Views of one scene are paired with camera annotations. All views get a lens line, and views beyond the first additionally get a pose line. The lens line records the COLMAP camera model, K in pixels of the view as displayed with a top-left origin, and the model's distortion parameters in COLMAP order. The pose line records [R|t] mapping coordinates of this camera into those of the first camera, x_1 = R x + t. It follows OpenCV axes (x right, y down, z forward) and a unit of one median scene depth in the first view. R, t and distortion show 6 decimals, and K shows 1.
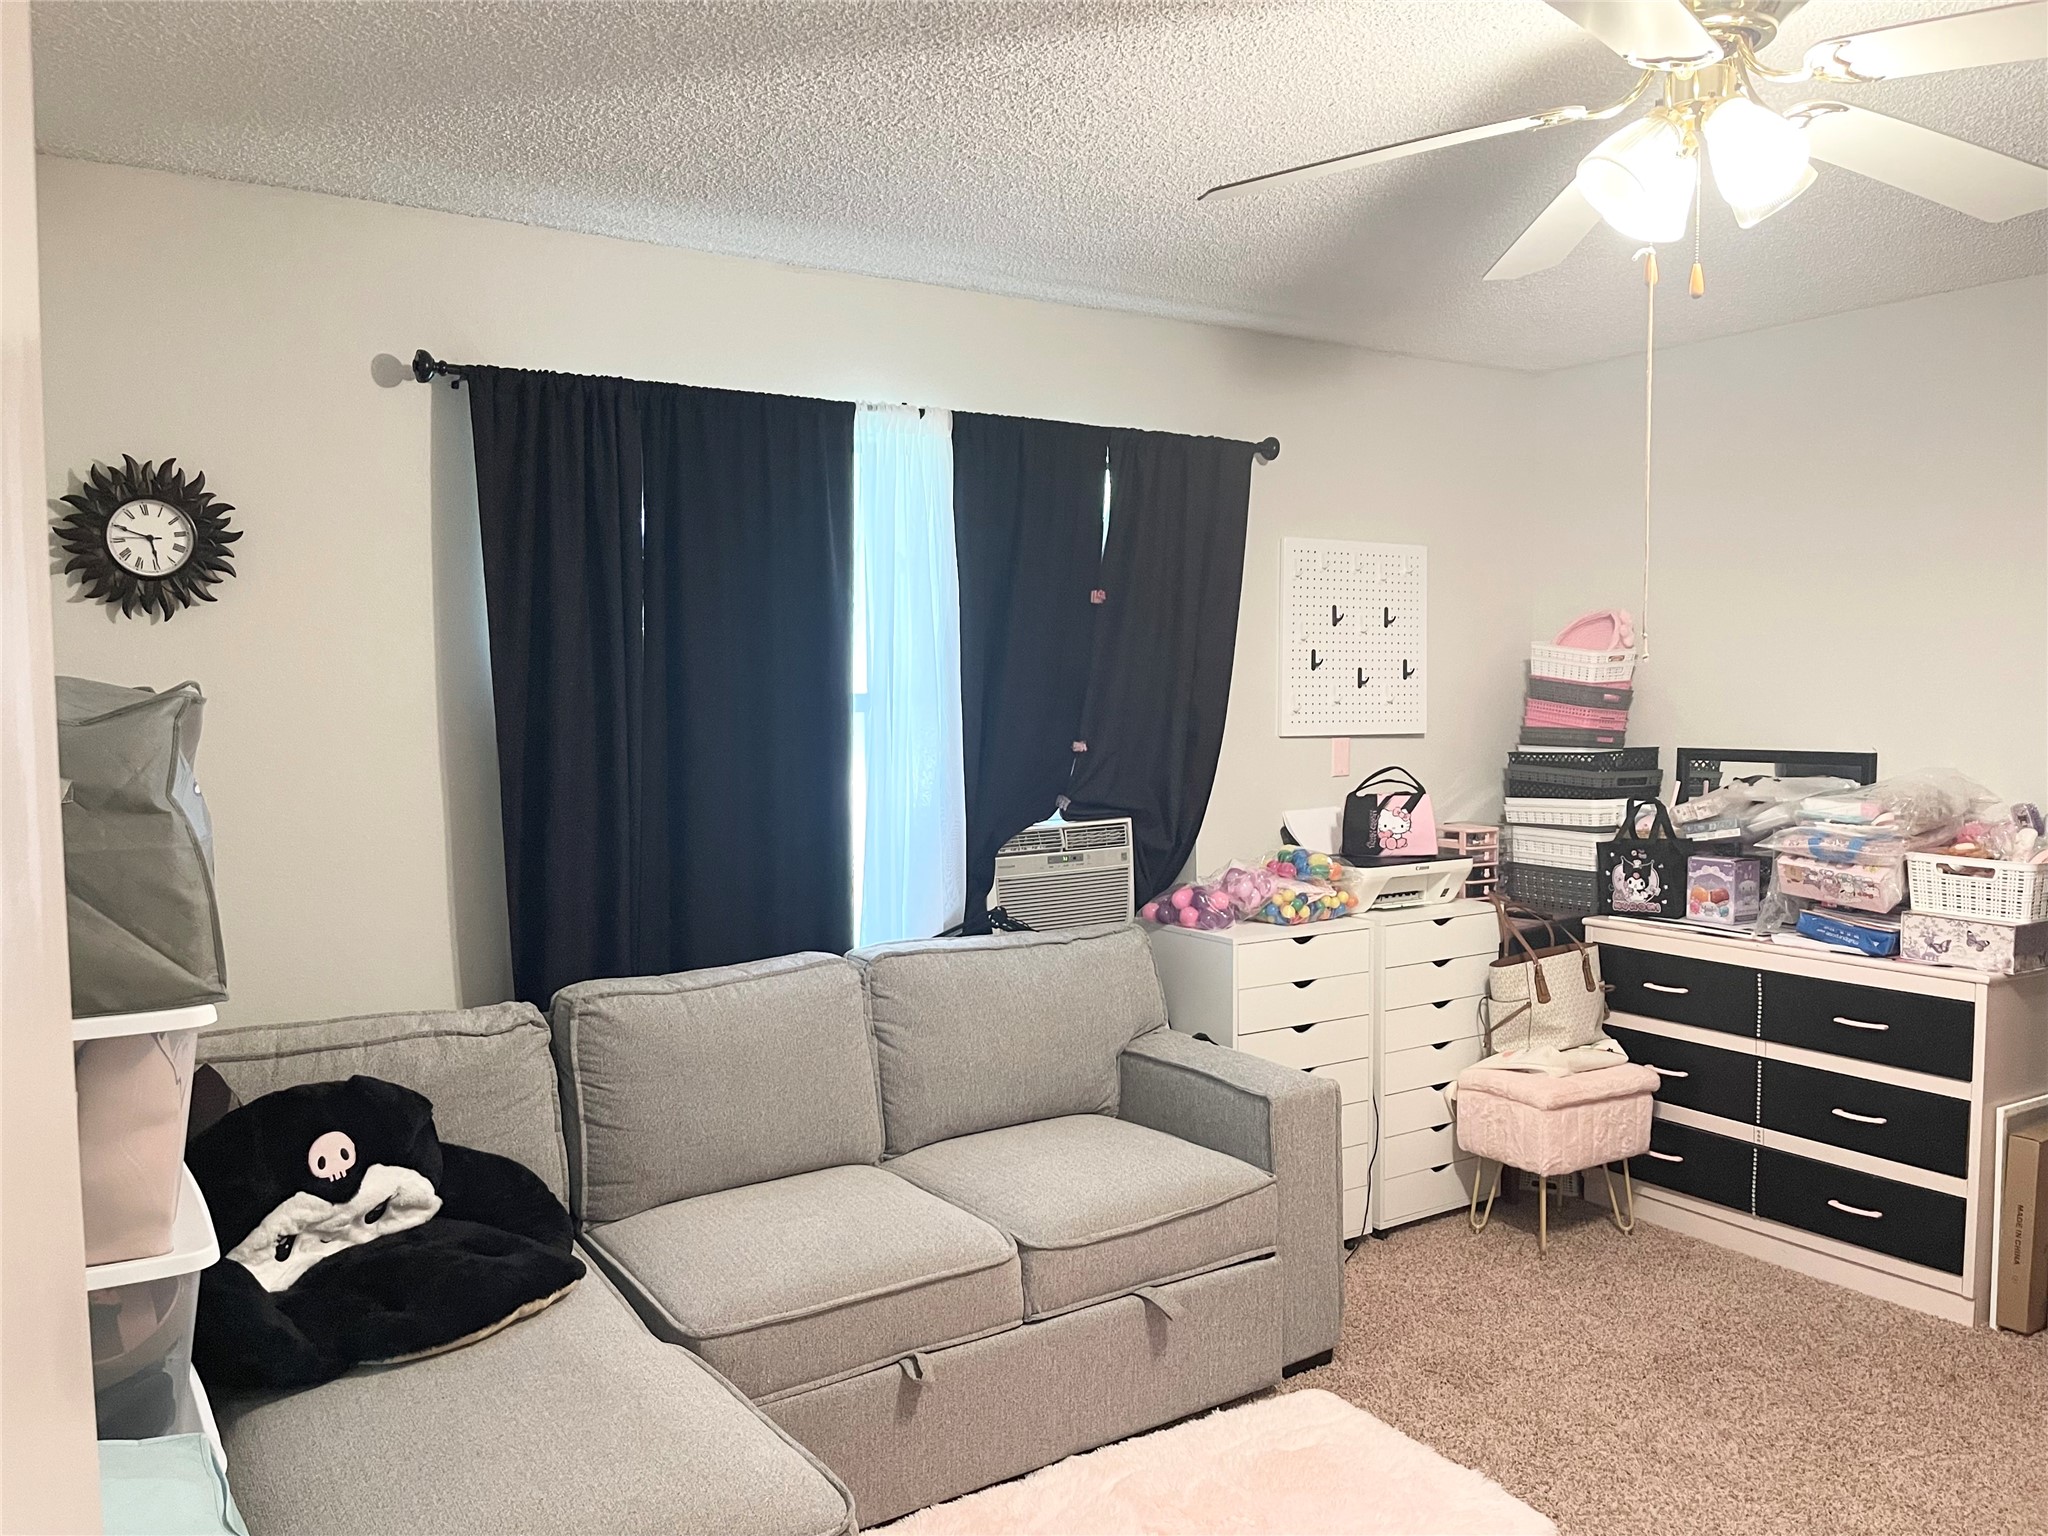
lens RADIAL K [[1553.4, 0, 1026.8], [0, 1553.4, 786.6], [0, 0, 1]] dist [0.058792, -0.068670]
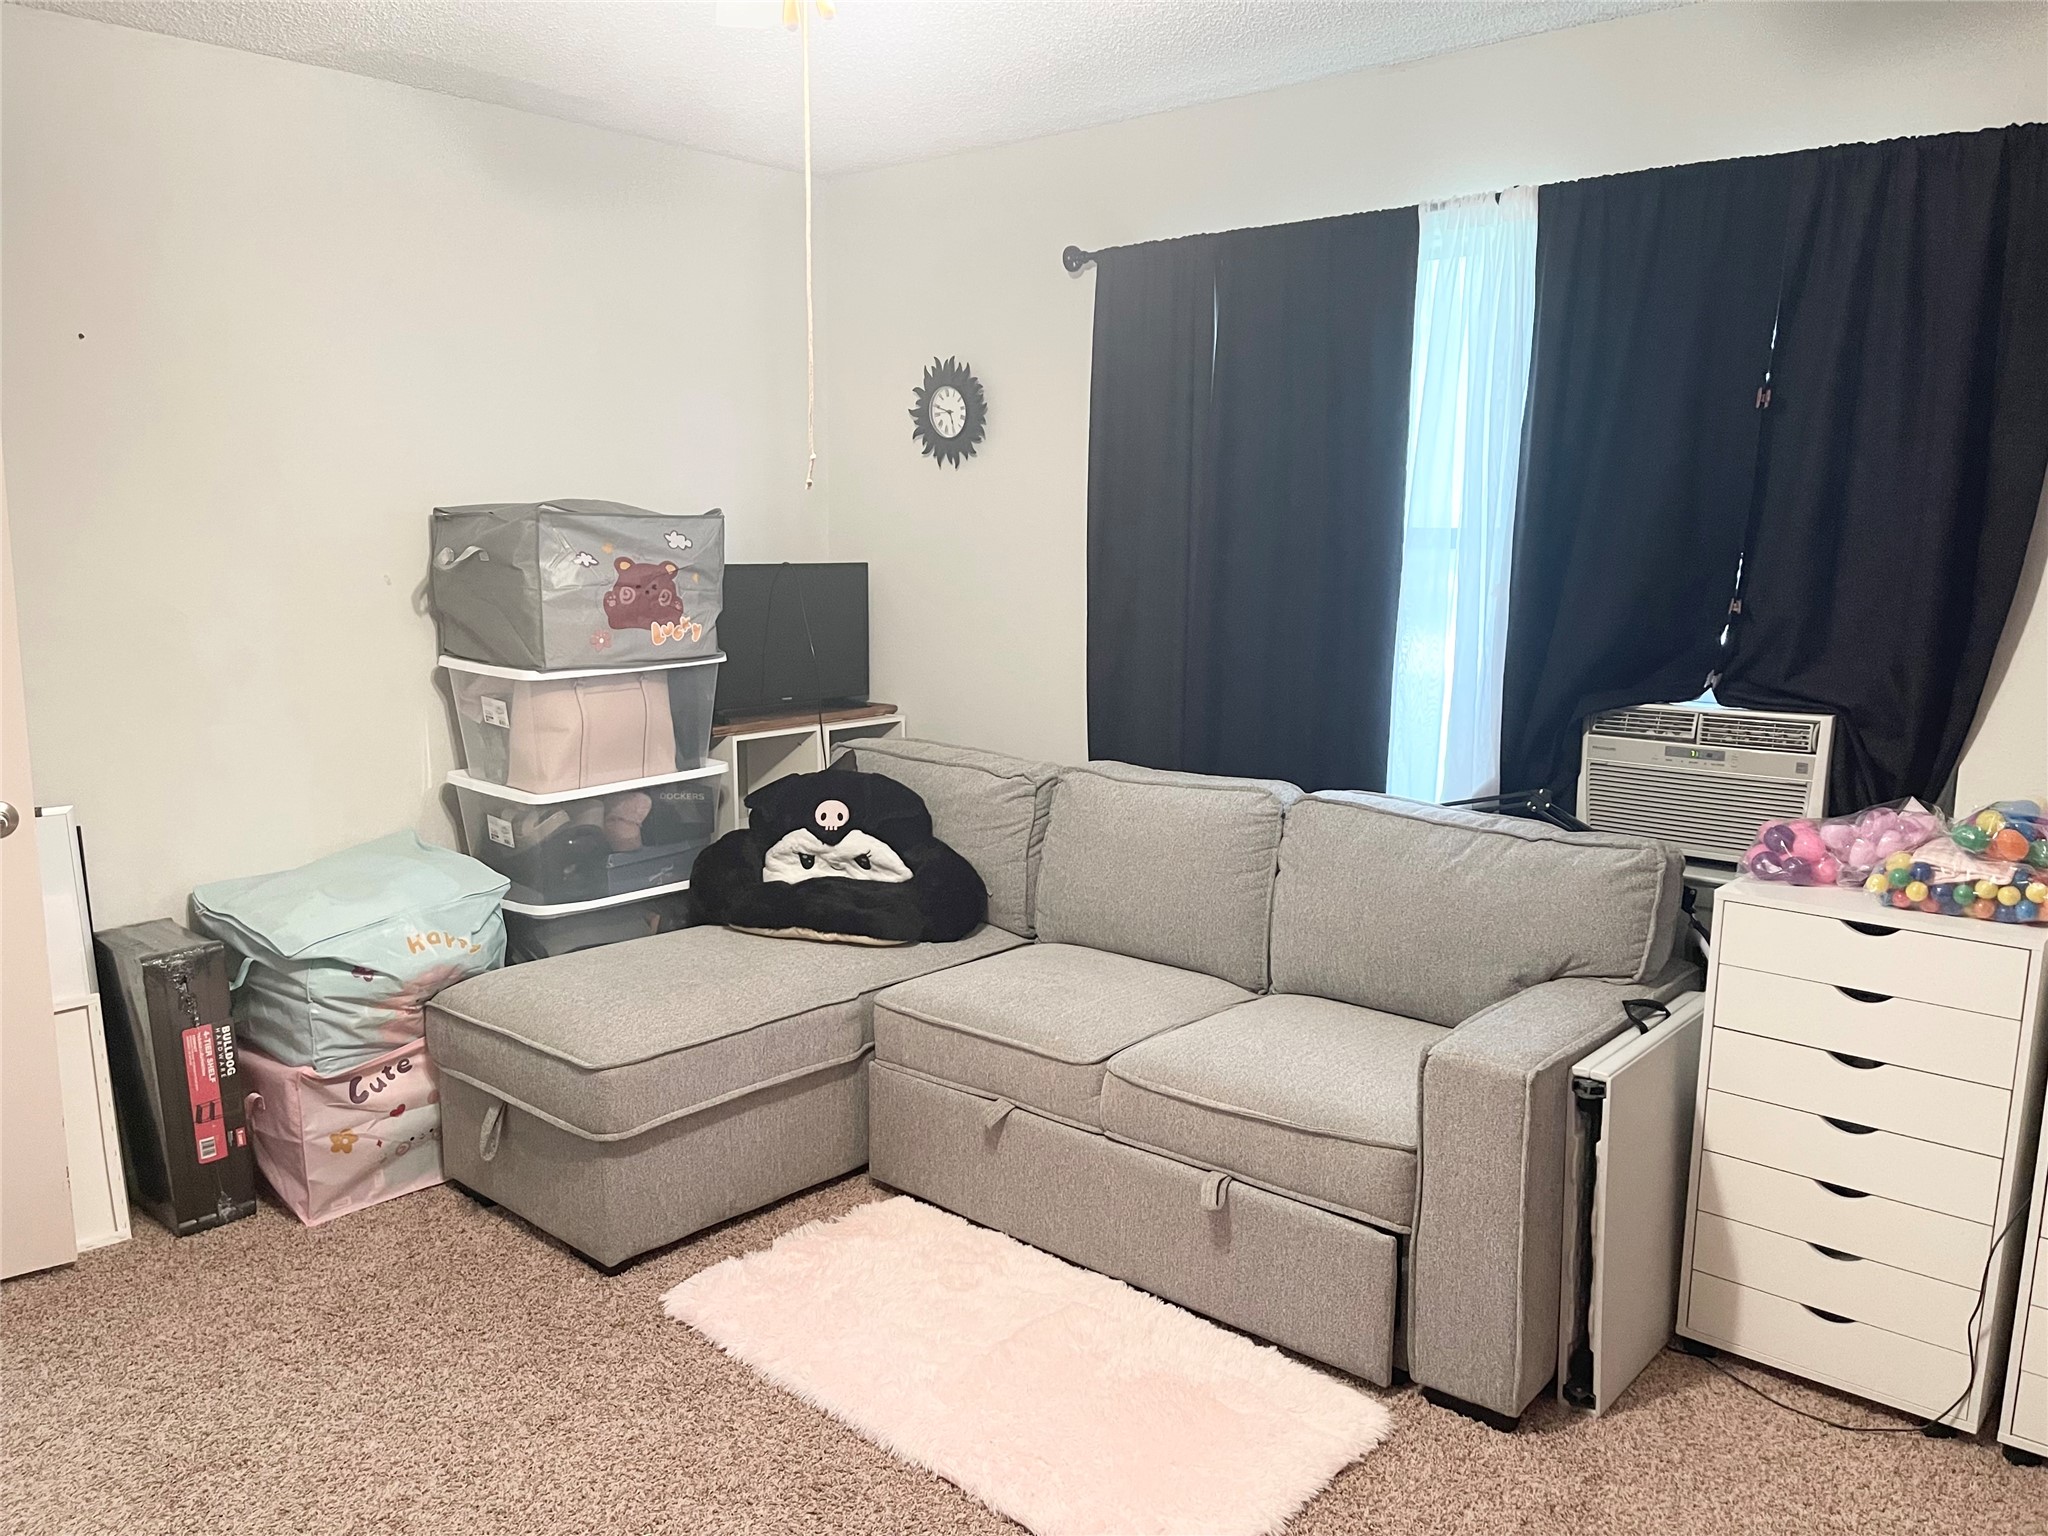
lens RADIAL K [[1553.4, 0, 1026.8], [0, 1553.4, 786.6], [0, 0, 1]] dist [0.058792, -0.068670]
pose [[0.269187, 0.174820, -0.947088, 0.876134], [-0.079595, 0.984061, 0.159022, -0.044272], [0.959793, 0.032576, 0.278811, 0.615944]]
